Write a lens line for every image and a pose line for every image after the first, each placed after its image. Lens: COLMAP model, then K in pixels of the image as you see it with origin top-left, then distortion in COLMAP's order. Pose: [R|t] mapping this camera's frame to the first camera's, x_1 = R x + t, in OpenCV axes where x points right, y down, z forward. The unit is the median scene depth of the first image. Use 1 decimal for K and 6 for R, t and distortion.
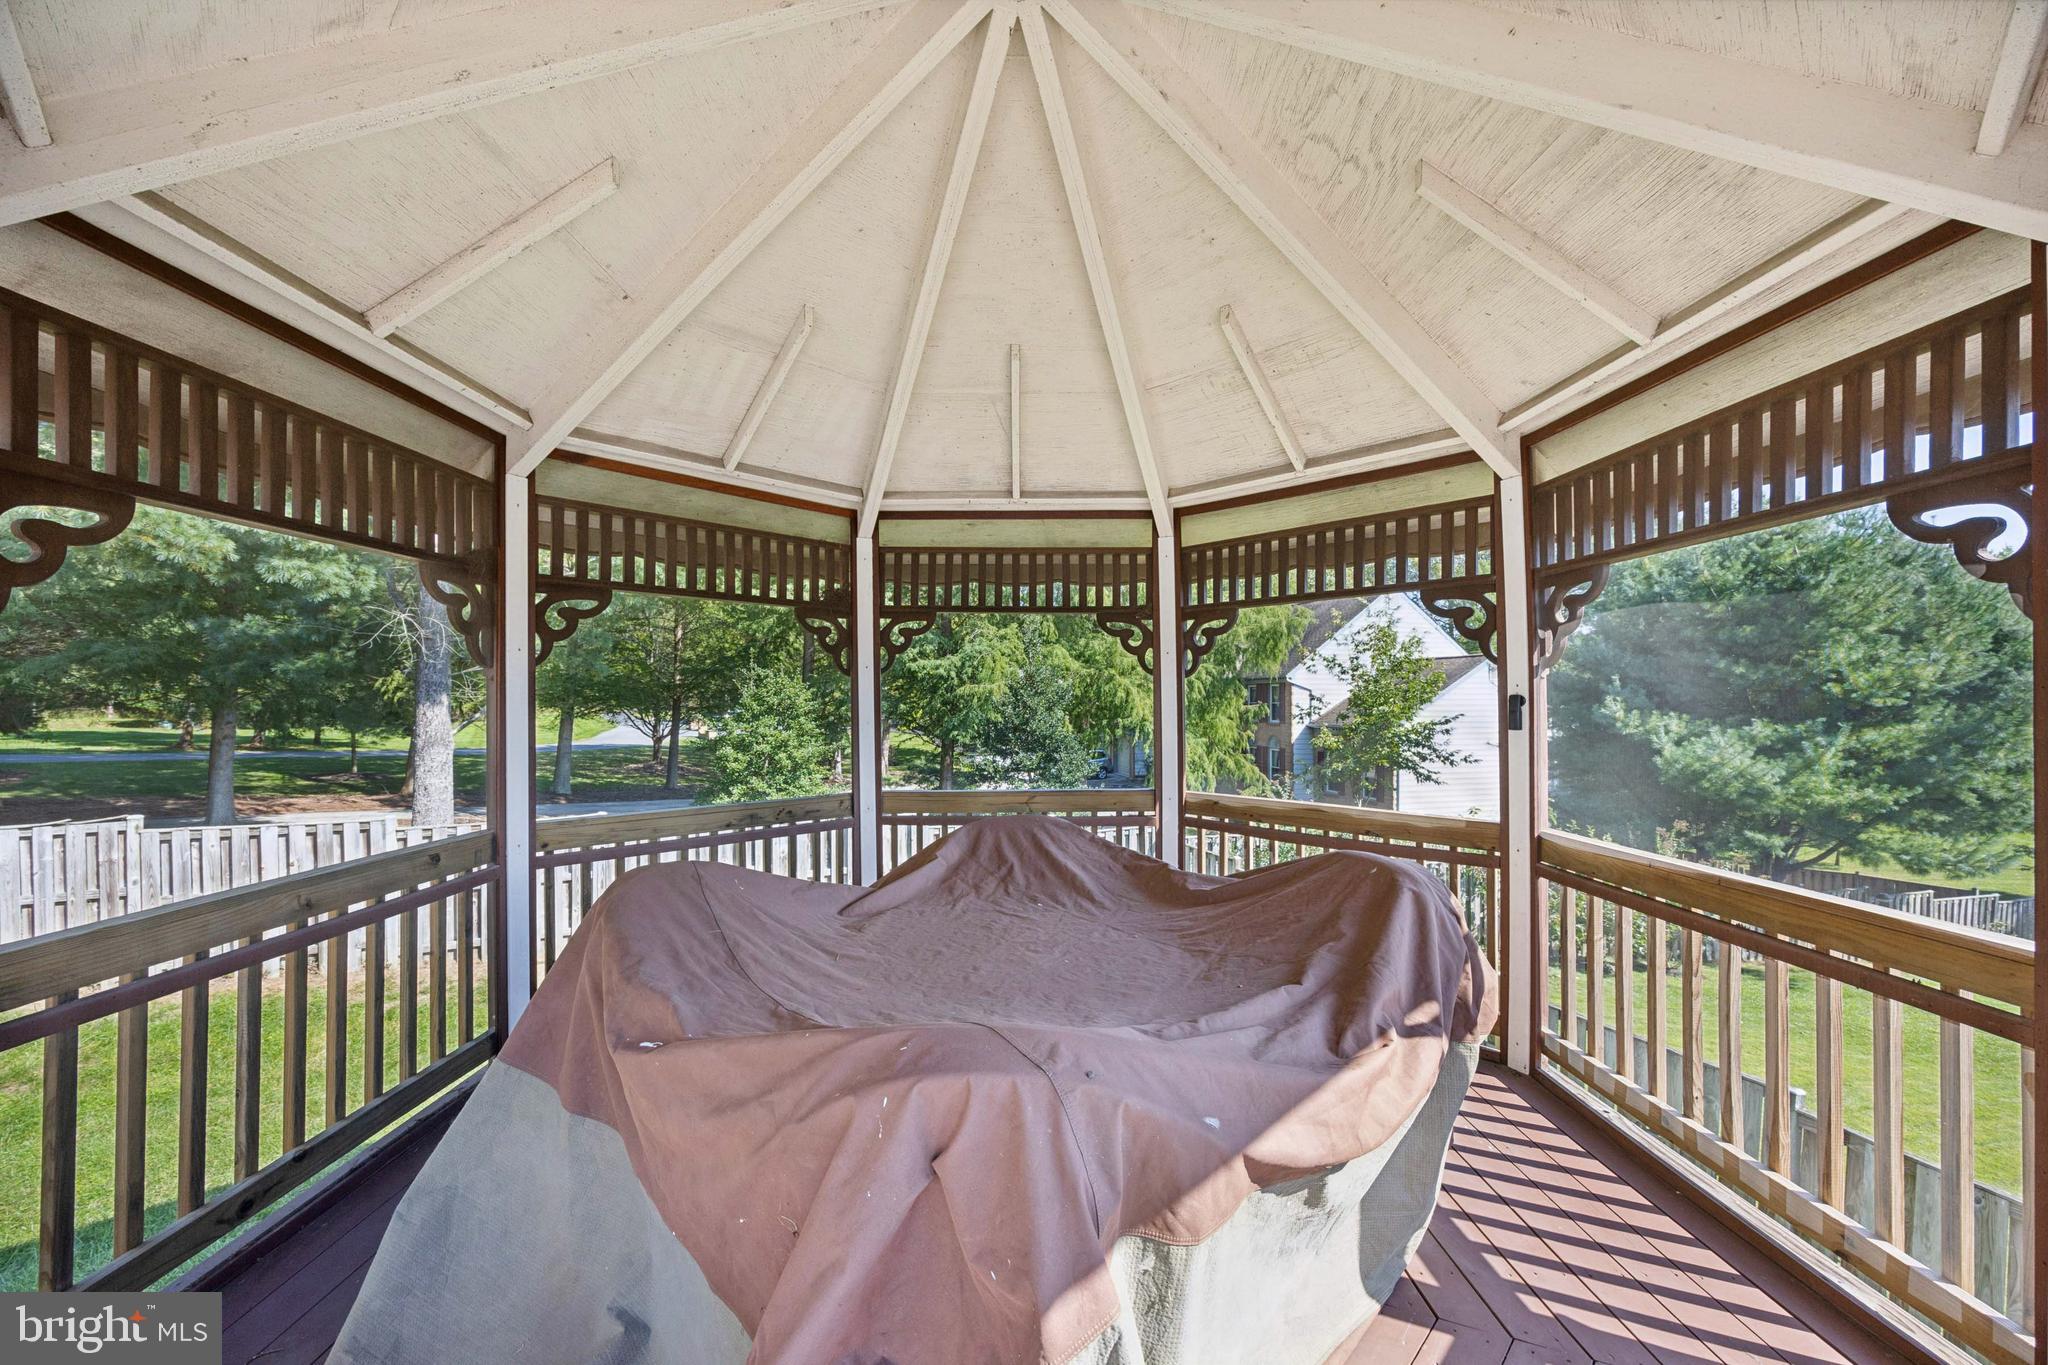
lens RADIAL K [[782.1, 0, 1024.0], [0, 782.1, 682.5], [0, 0, 1]] dist [-0.001439, 0.000332]
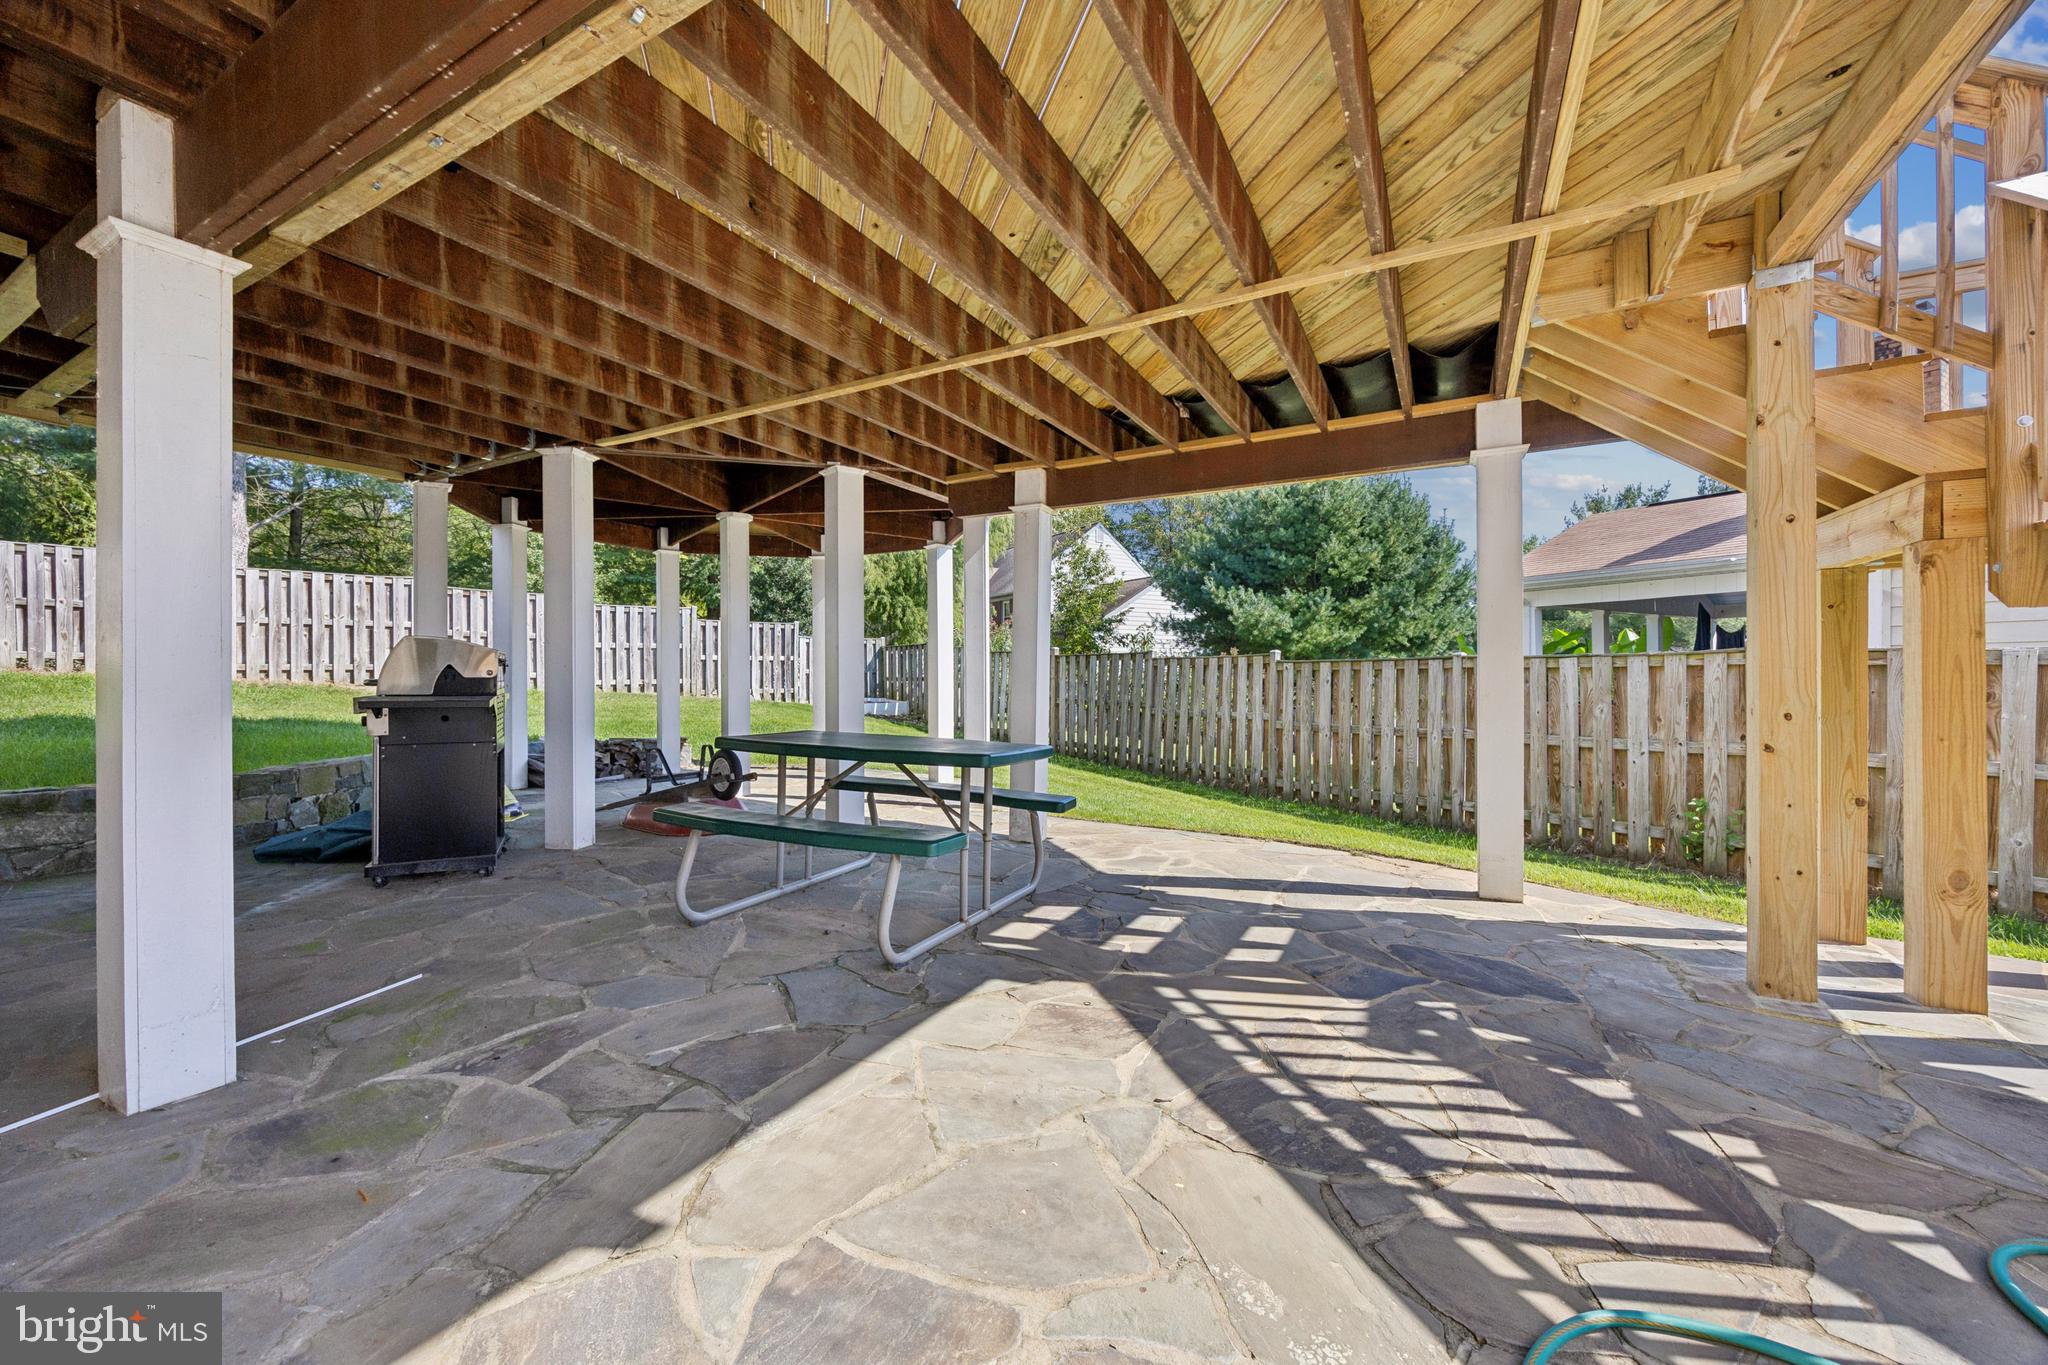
lens RADIAL K [[782.1, 0, 1024.0], [0, 782.1, 682.5], [0, 0, 1]] dist [-0.001439, 0.000332]
pose [[0.959998, -0.009961, 0.279829, 0.032051], [0.001298, 0.999515, 0.031126, 0.177162], [-0.280004, -0.029517, 0.959545, -0.296396]]
